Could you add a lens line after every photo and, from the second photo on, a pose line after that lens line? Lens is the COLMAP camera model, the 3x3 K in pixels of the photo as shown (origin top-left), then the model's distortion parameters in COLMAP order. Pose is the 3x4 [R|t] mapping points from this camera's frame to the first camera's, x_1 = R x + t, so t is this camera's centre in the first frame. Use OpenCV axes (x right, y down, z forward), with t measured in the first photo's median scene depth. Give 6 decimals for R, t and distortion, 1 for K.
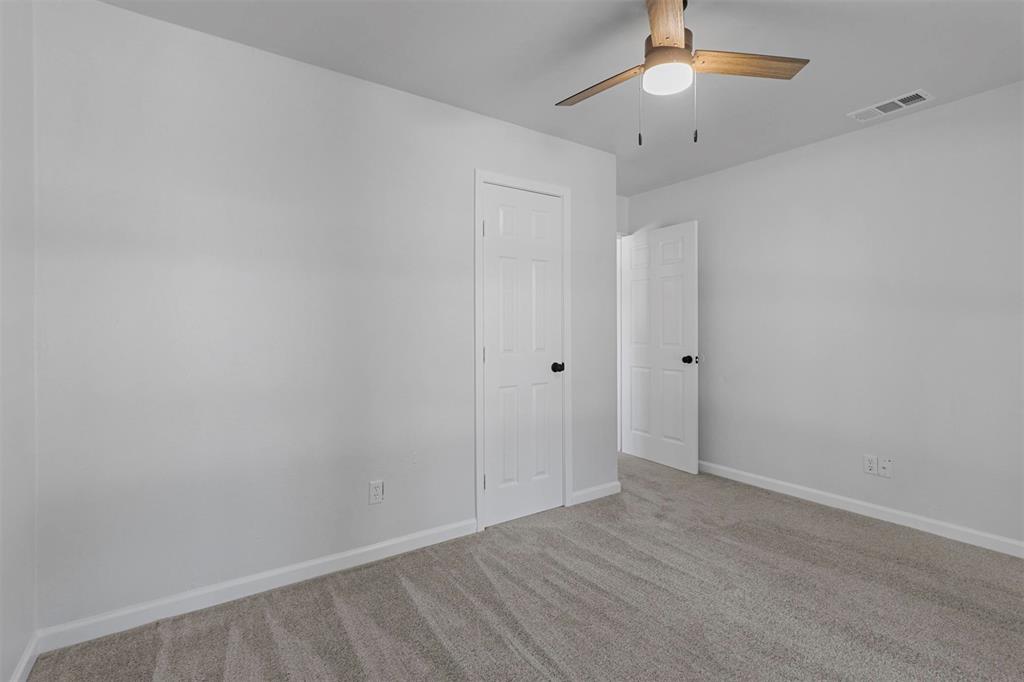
lens RADIAL K [[467.0, 0, 511.8], [0, 467.0, 335.2], [0, 0, 1]] dist [-0.011109, -0.000152]
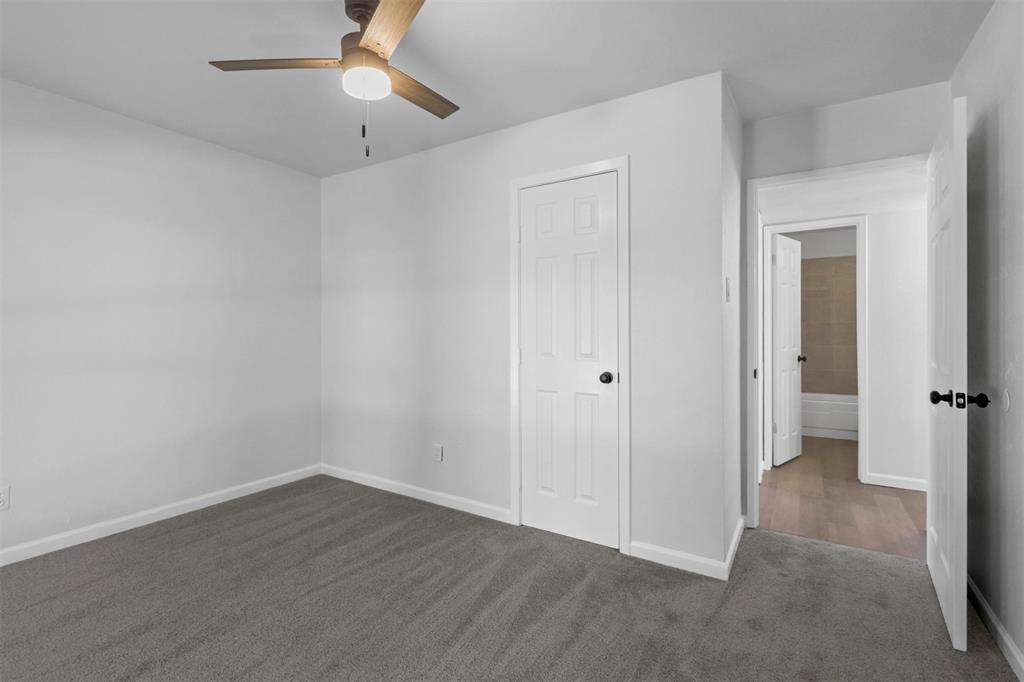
lens RADIAL K [[467.6, 0, 512.0], [0, 467.6, 341.0], [0, 0, 1]] dist [0.002708, 0.000236]
pose [[0.394072, 0.019069, -0.918882, 0.954060], [-0.011773, 0.999807, 0.015699, -0.010060], [0.919004, 0.004631, 0.394220, 0.617479]]
